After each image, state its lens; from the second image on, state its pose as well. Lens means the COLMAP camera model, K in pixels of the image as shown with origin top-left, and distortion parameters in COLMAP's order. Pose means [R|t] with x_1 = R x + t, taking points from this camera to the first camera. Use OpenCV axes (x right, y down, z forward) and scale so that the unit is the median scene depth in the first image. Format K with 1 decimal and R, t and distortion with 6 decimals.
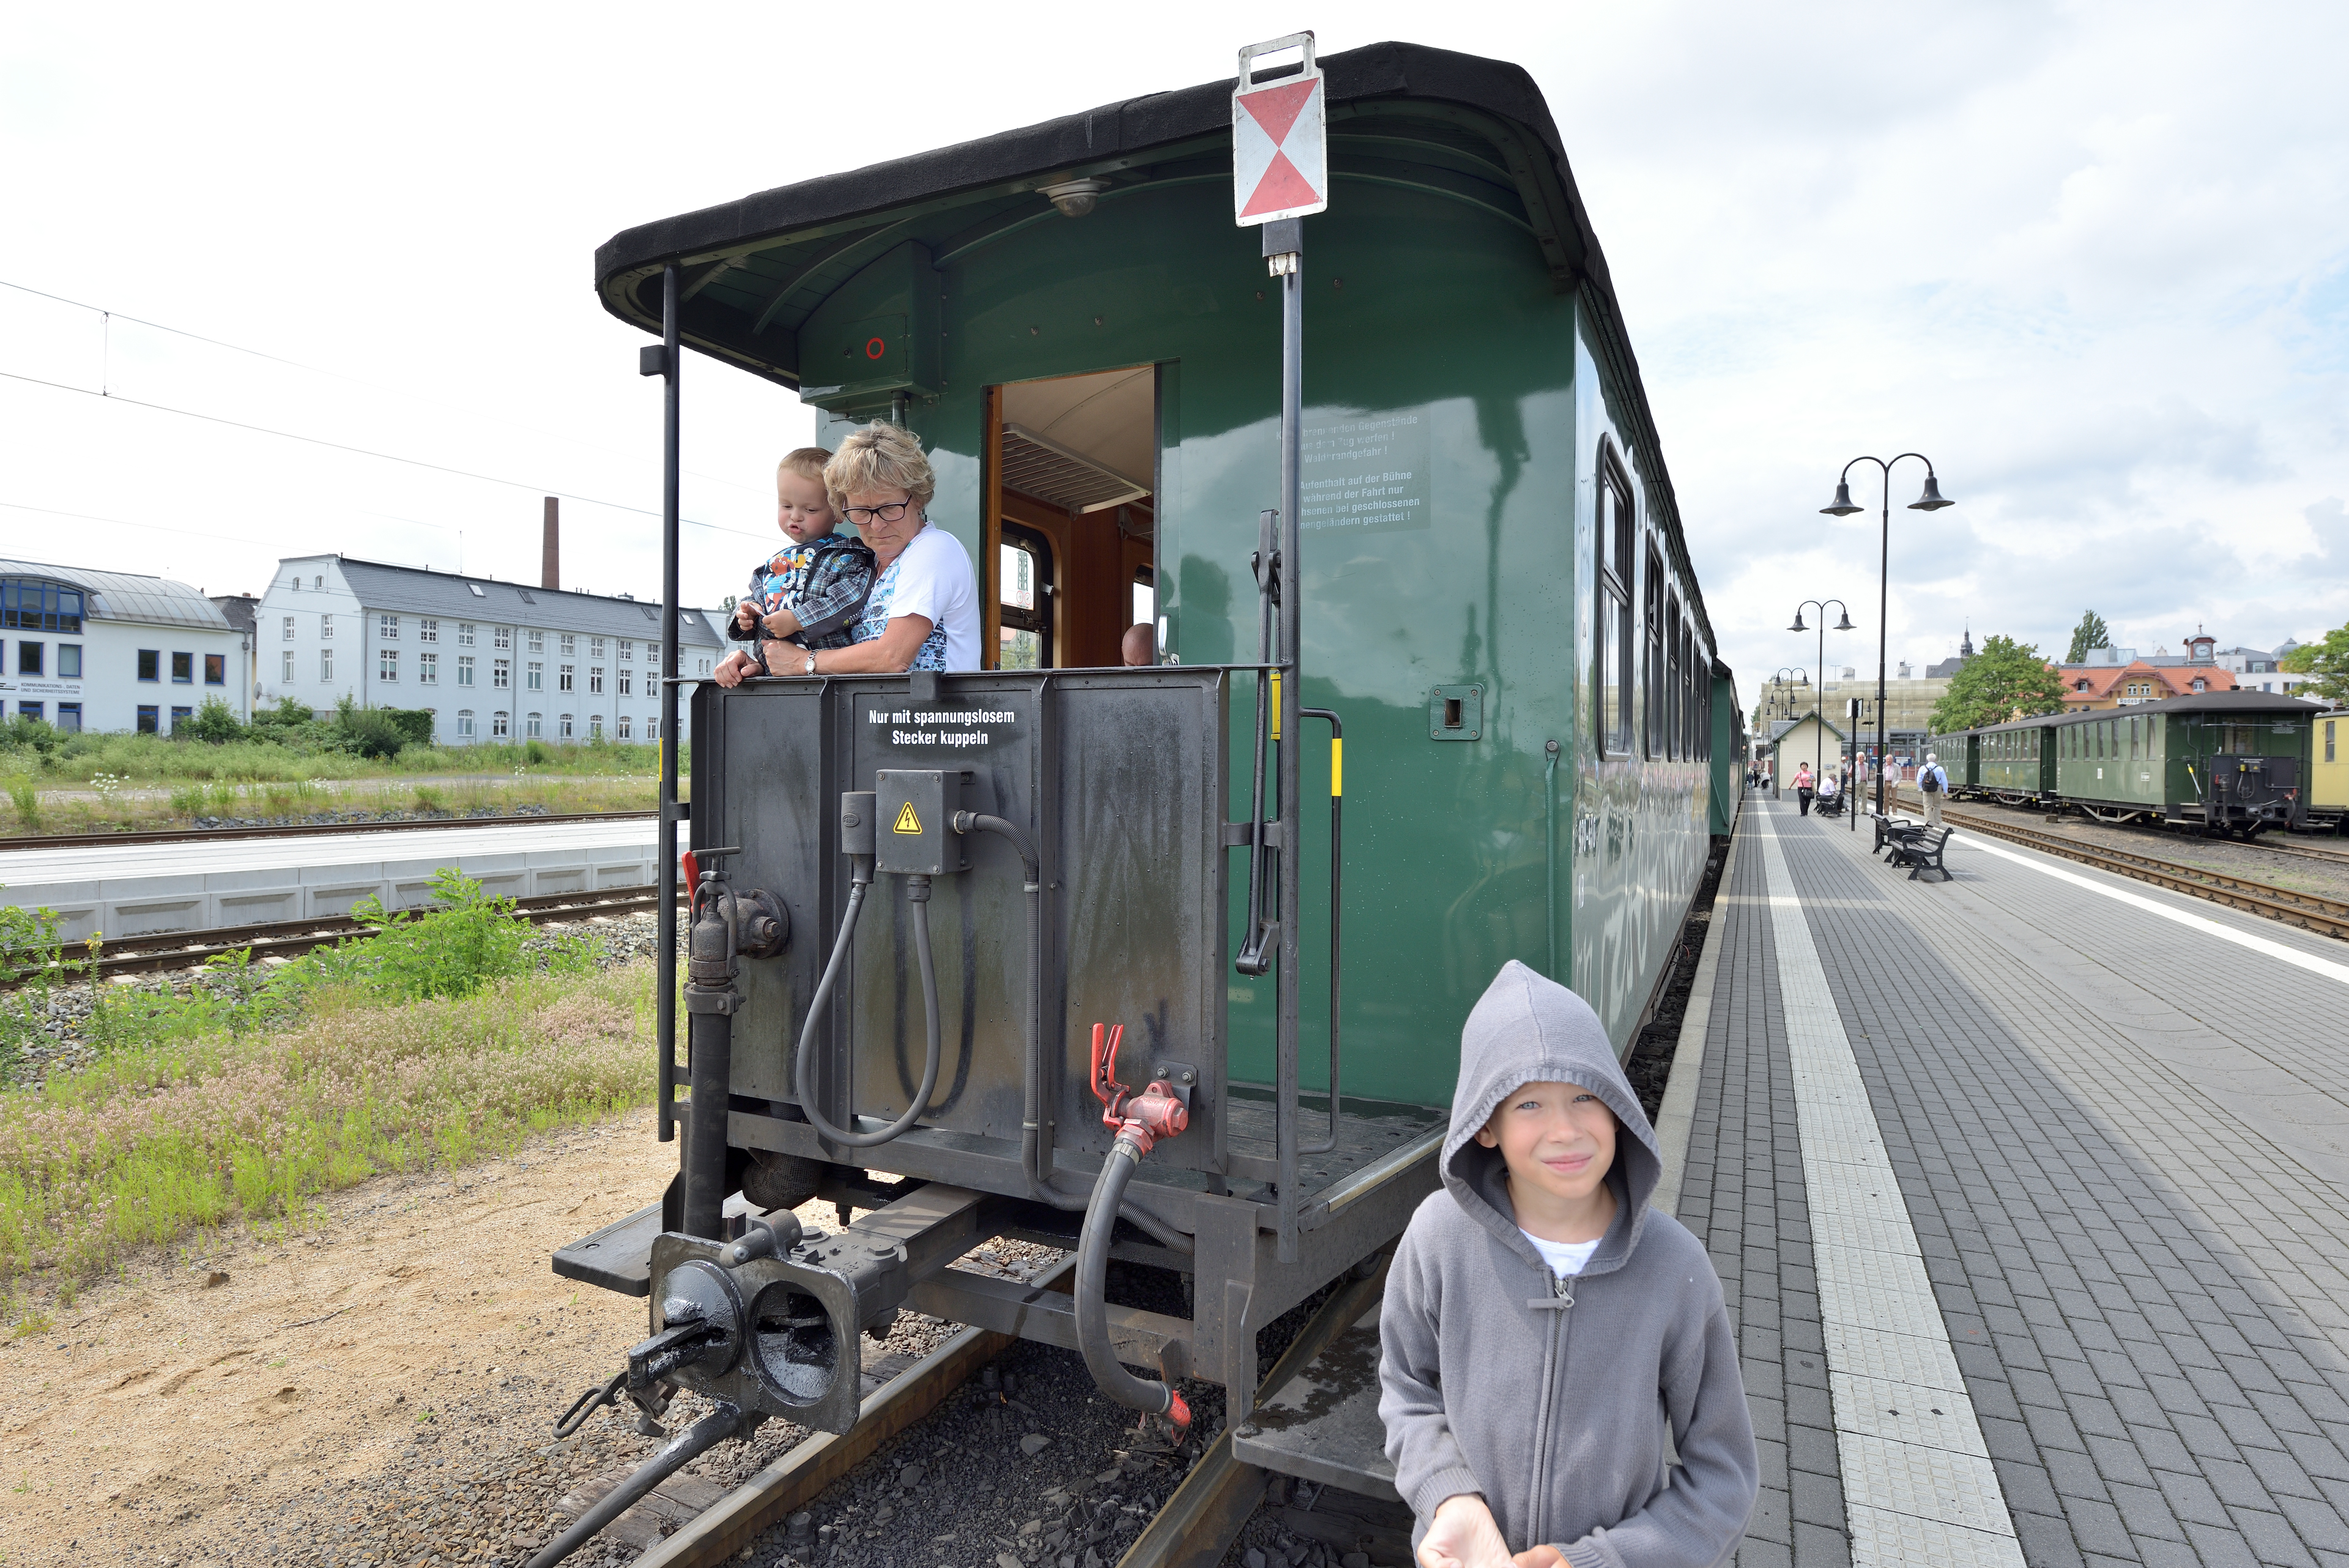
lens RADIAL K [[1211.8, 0, 1214.1], [0, 1211.8, 769.0], [0, 0, 1]] dist [-0.003144, -0.002197]
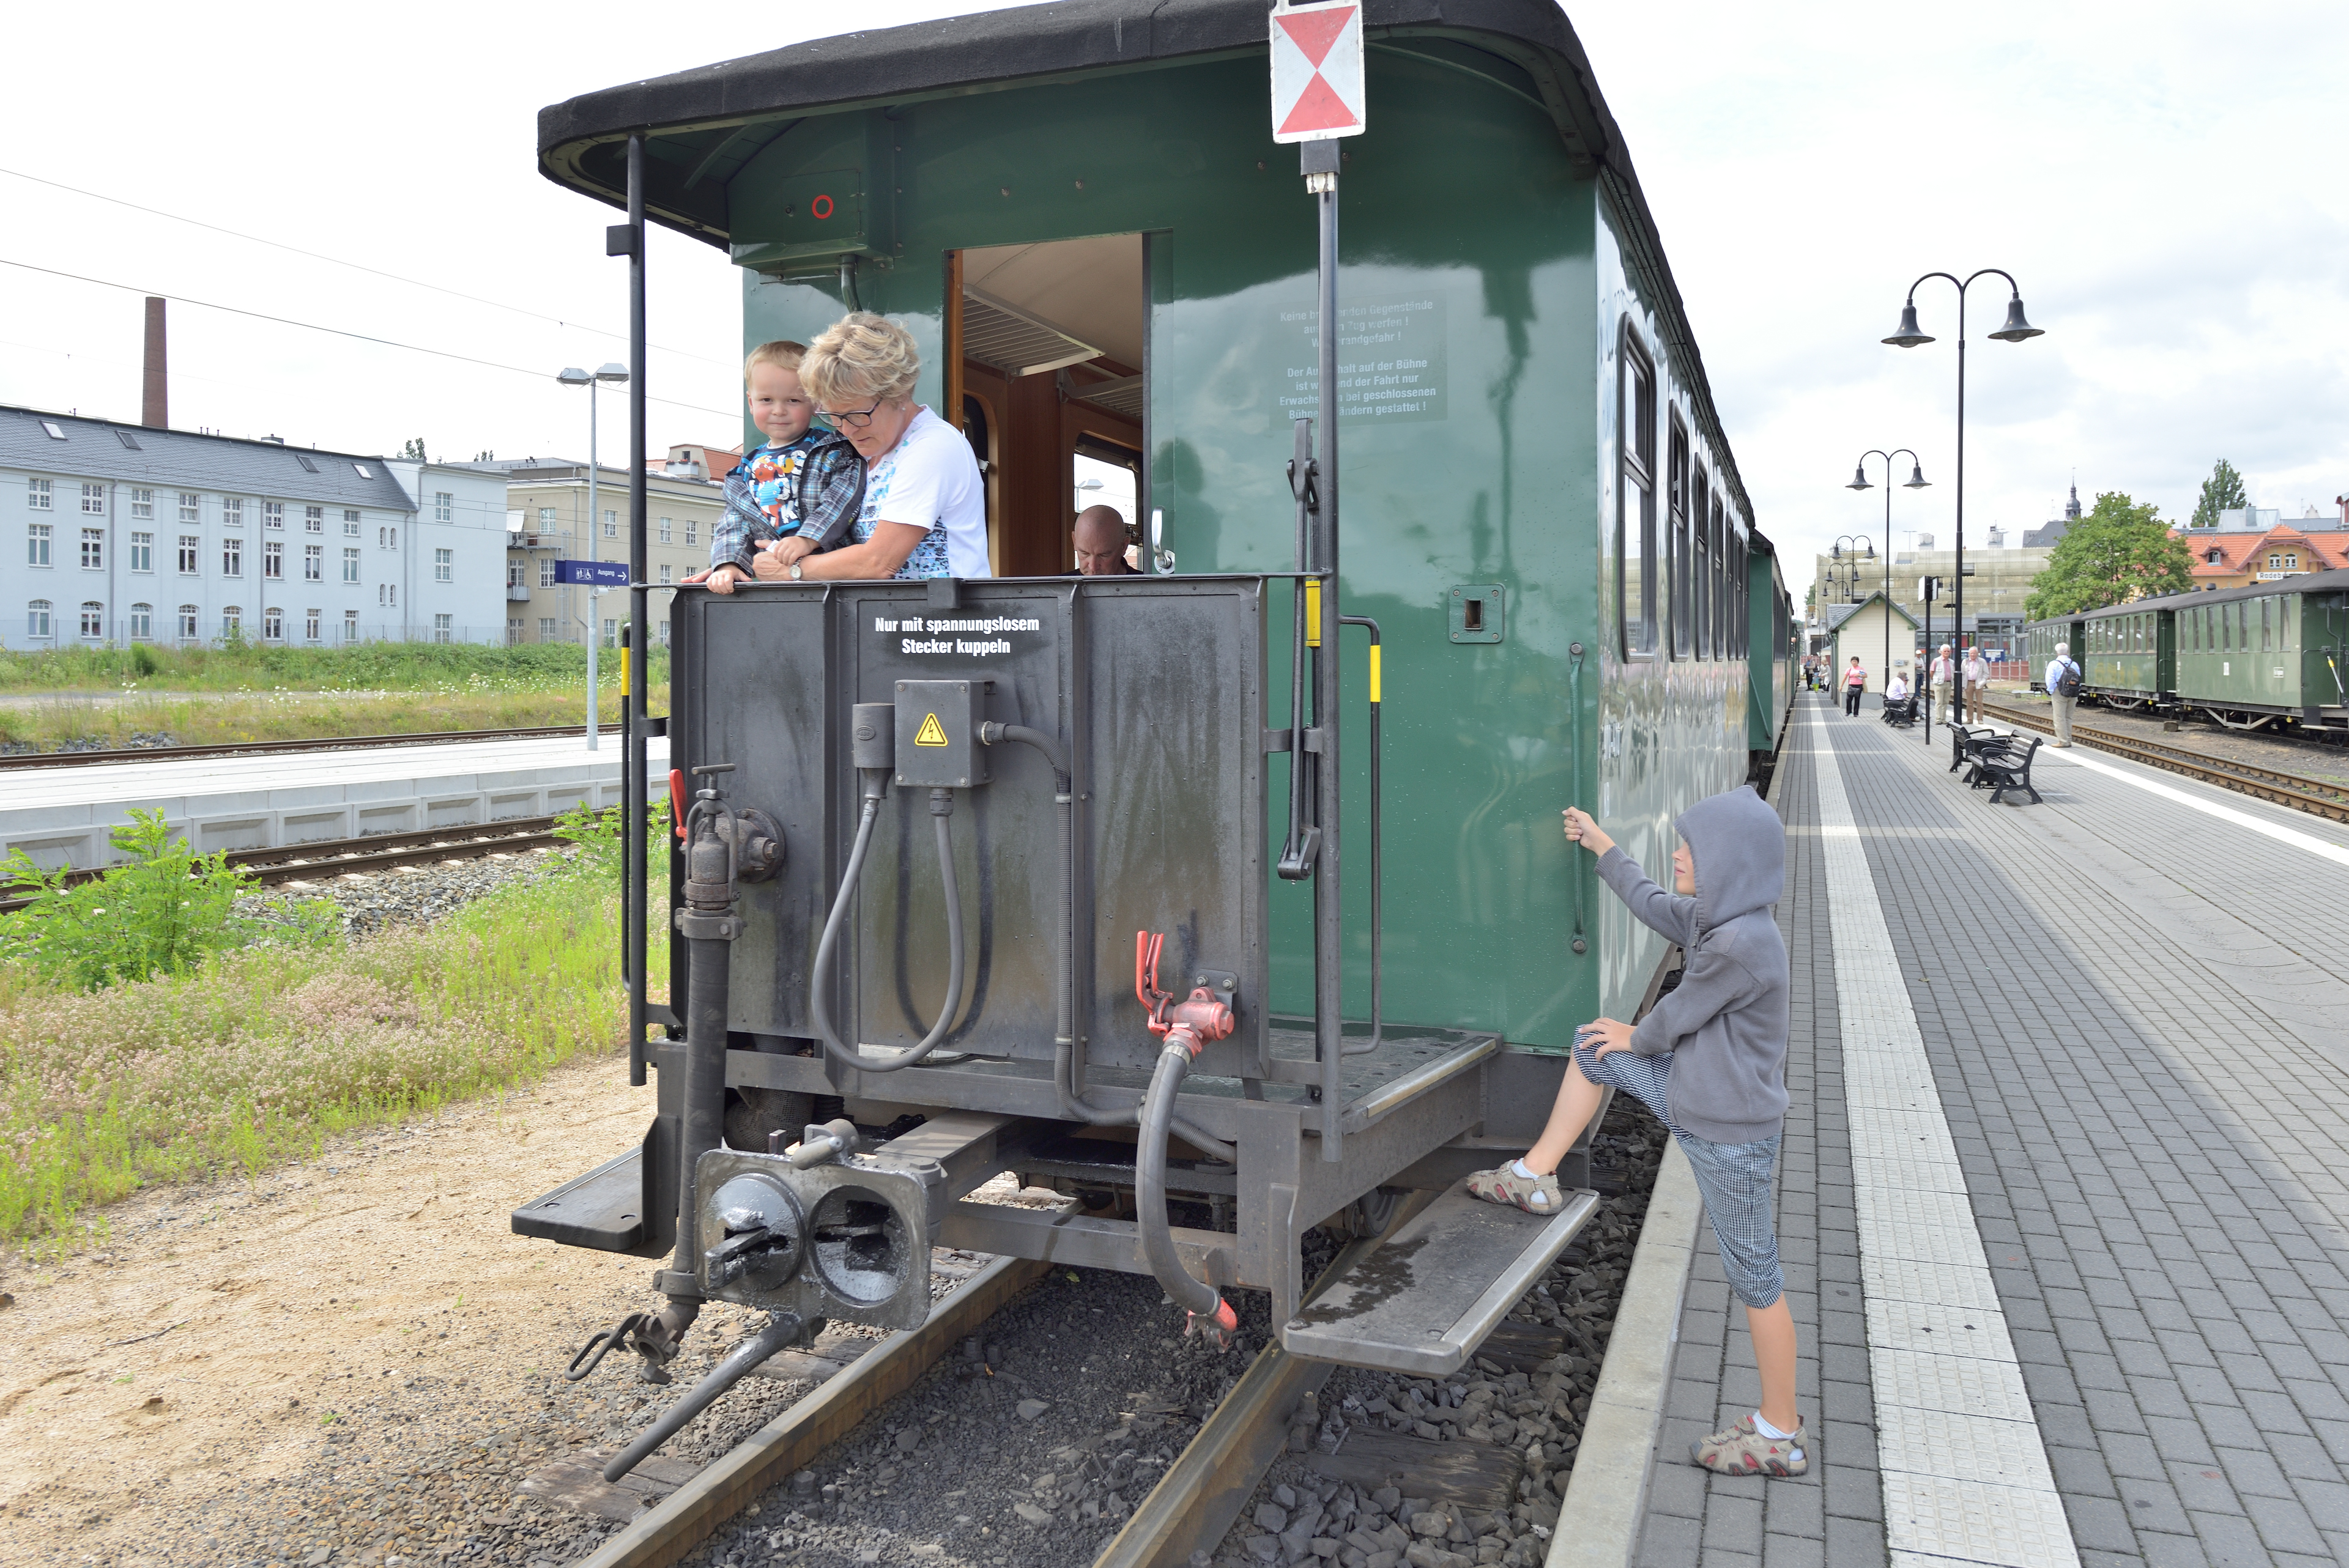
lens RADIAL K [[1633.7, 0, 1233.0], [0, 1633.7, 671.0], [0, 0, 1]] dist [-0.002424, 0.001647]
pose [[0.996685, -0.009469, 0.080806, -0.092710], [0.009568, 0.999954, -0.000837, -0.002561], [-0.080794, 0.001607, 0.996730, -0.257166]]
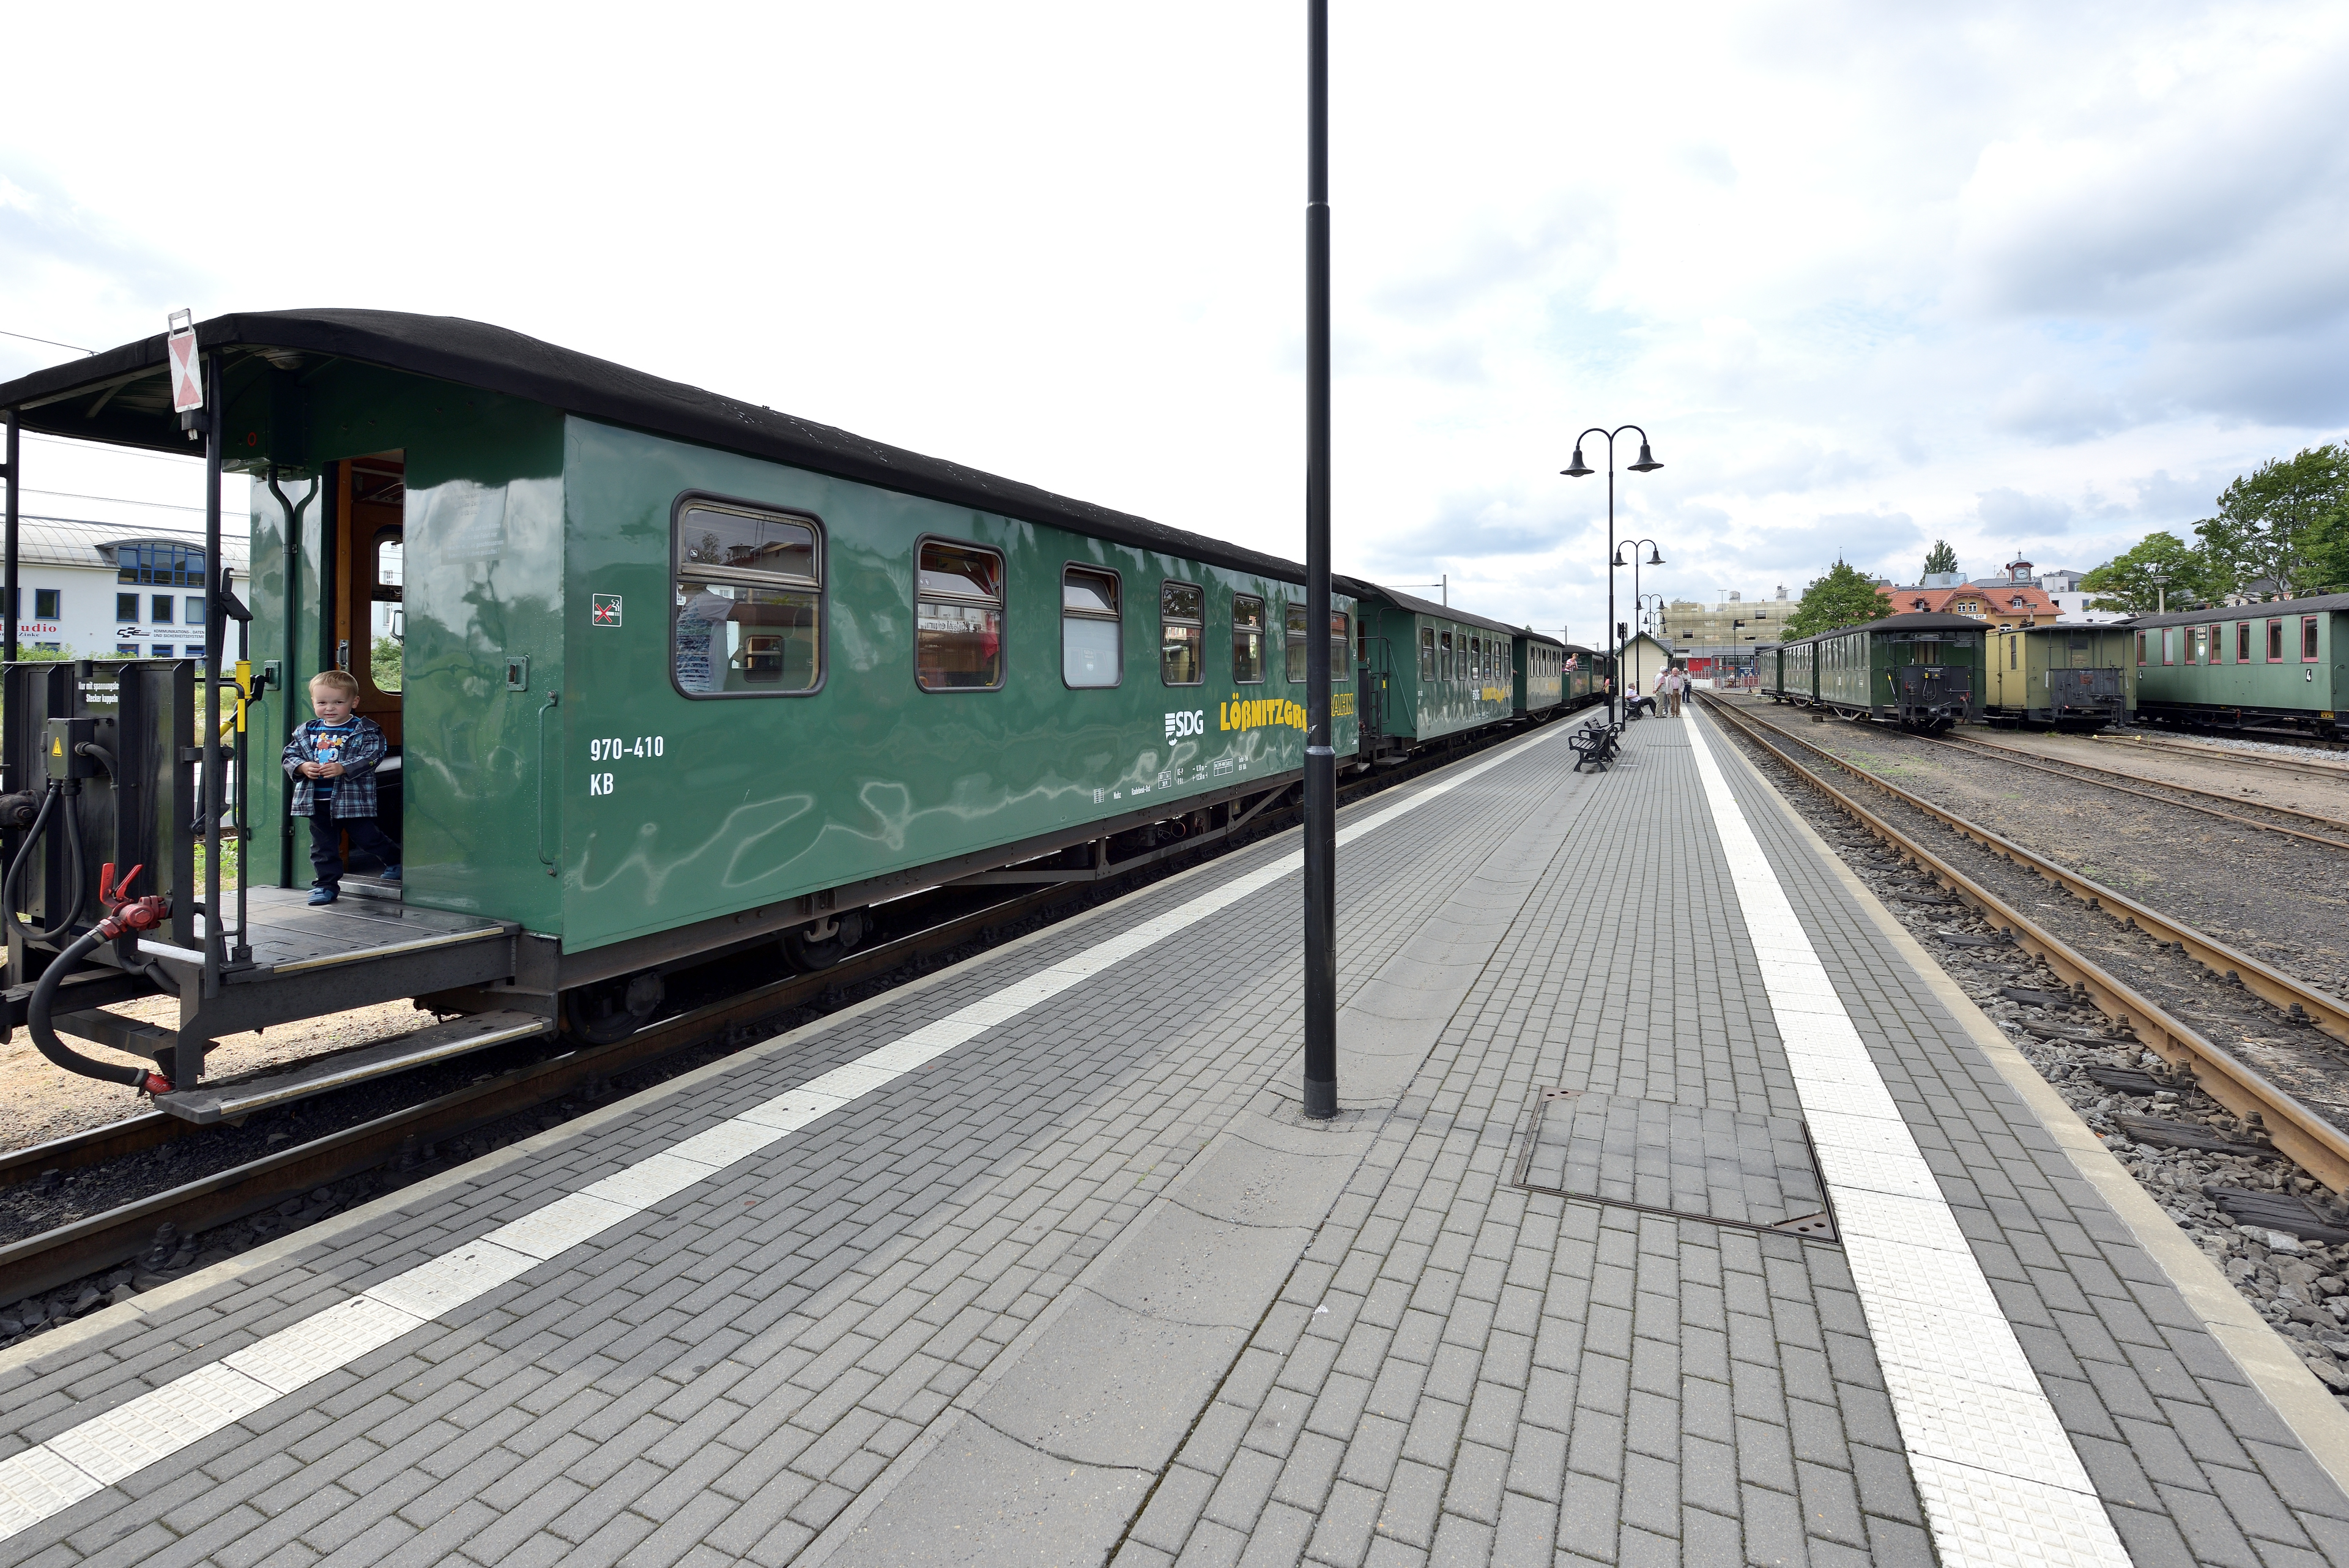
lens RADIAL K [[1025.9, 0, 1195.4], [0, 1025.9, 661.1], [0, 0, 1]] dist [-0.001624, 0.000822]
pose [[0.999890, -0.014833, 0.000018, 1.068948], [0.014829, 0.999603, -0.023940, -0.017170], [0.000337, 0.023938, 0.999713, -0.351889]]
